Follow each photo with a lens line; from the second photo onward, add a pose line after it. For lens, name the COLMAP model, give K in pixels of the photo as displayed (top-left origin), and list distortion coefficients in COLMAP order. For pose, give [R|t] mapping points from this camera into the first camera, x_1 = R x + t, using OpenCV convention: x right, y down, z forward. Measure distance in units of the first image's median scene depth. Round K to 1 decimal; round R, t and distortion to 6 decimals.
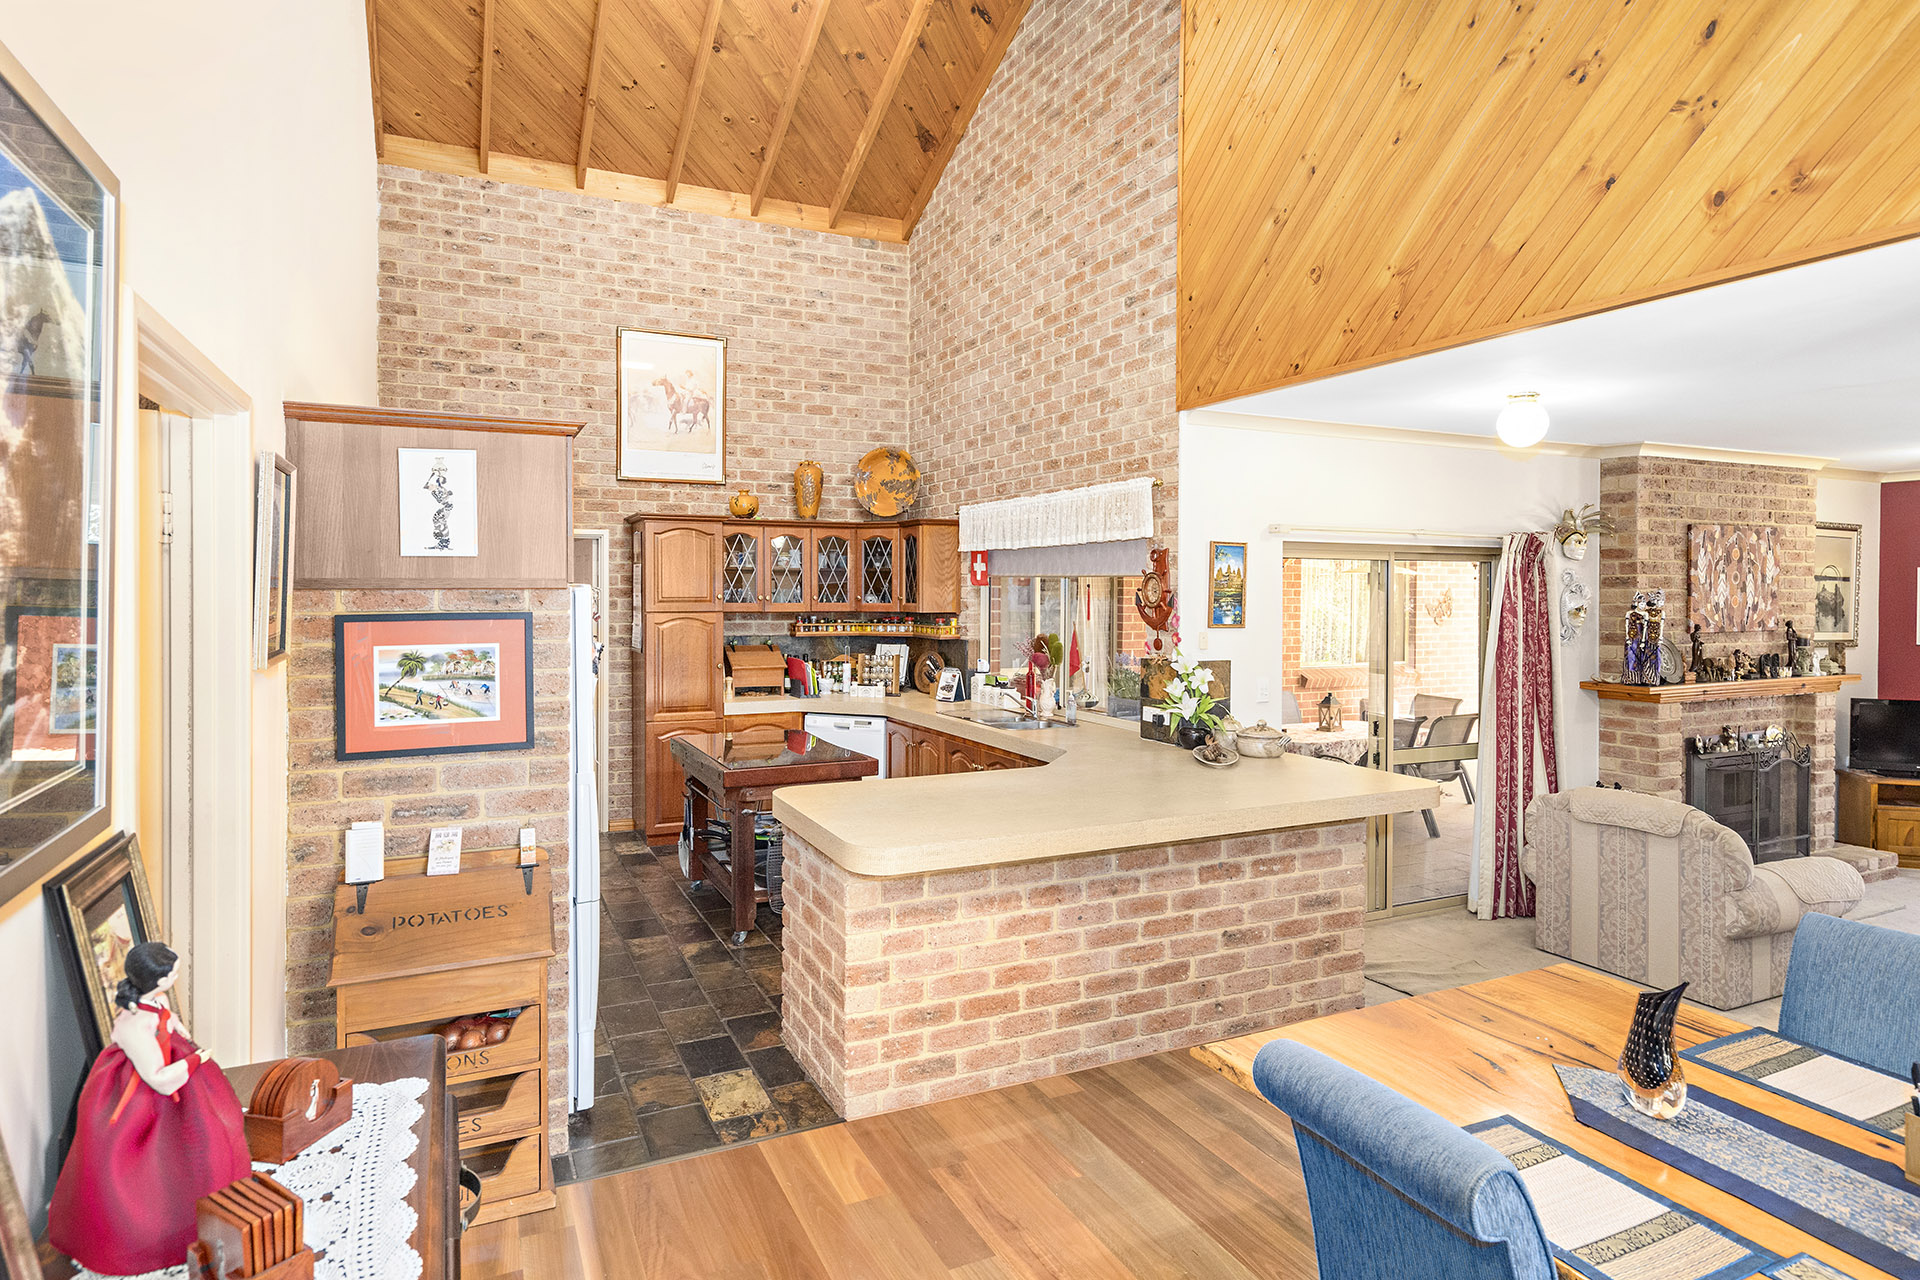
lens RADIAL K [[1067.0, 0, 955.4], [0, 1067.0, 594.4], [0, 0, 1]] dist [0.003454, 0.002180]
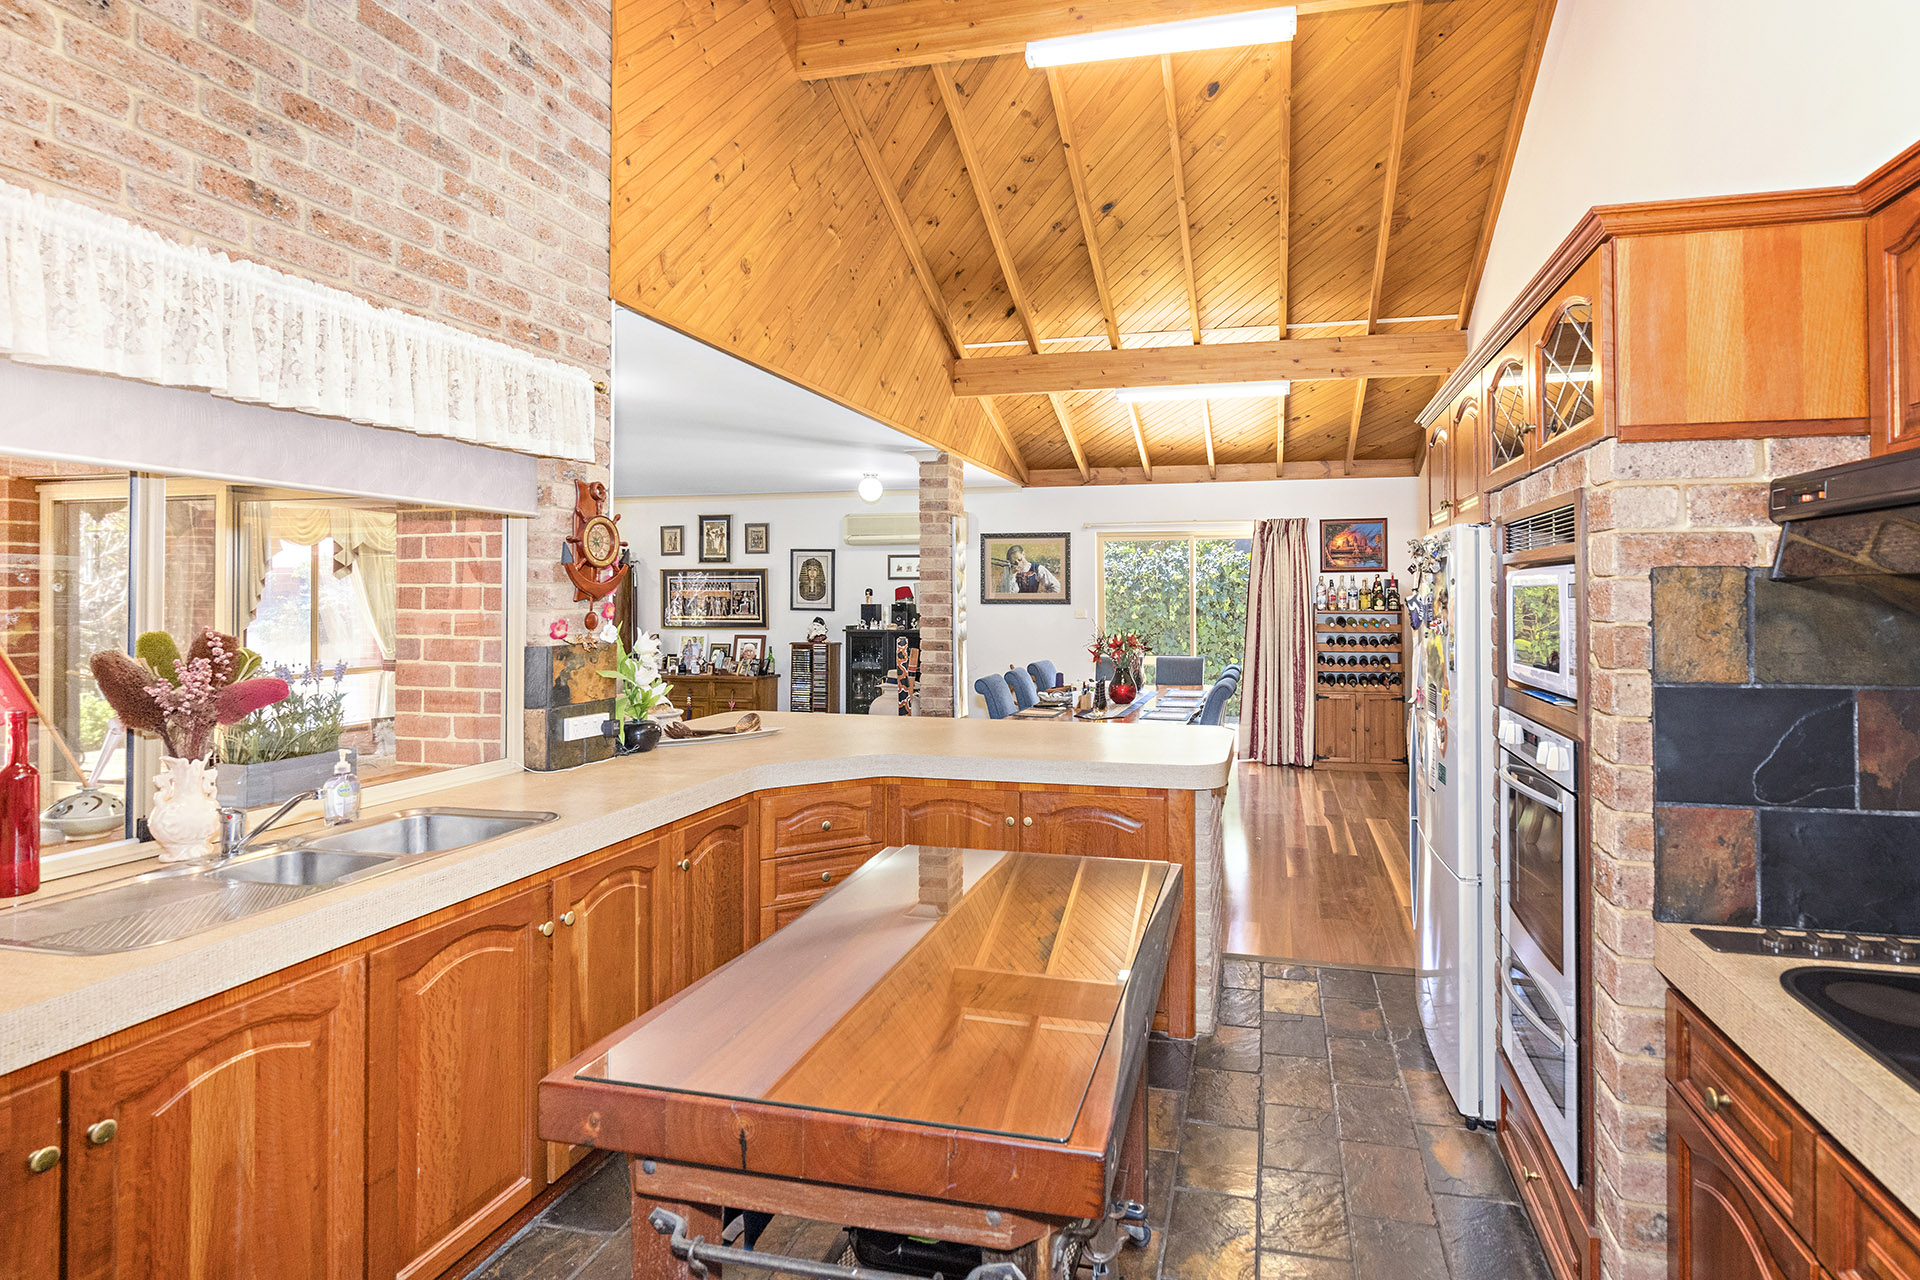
lens RADIAL K [[887.9, 0, 1008.7], [0, 887.9, 595.5], [0, 0, 1]] dist [-0.004674, 0.001637]
pose [[-0.755334, -0.008274, 0.655287, -0.274958], [-0.004498, 0.999962, 0.007441, 0.017893], [-0.655324, 0.002673, -0.755343, 0.885195]]
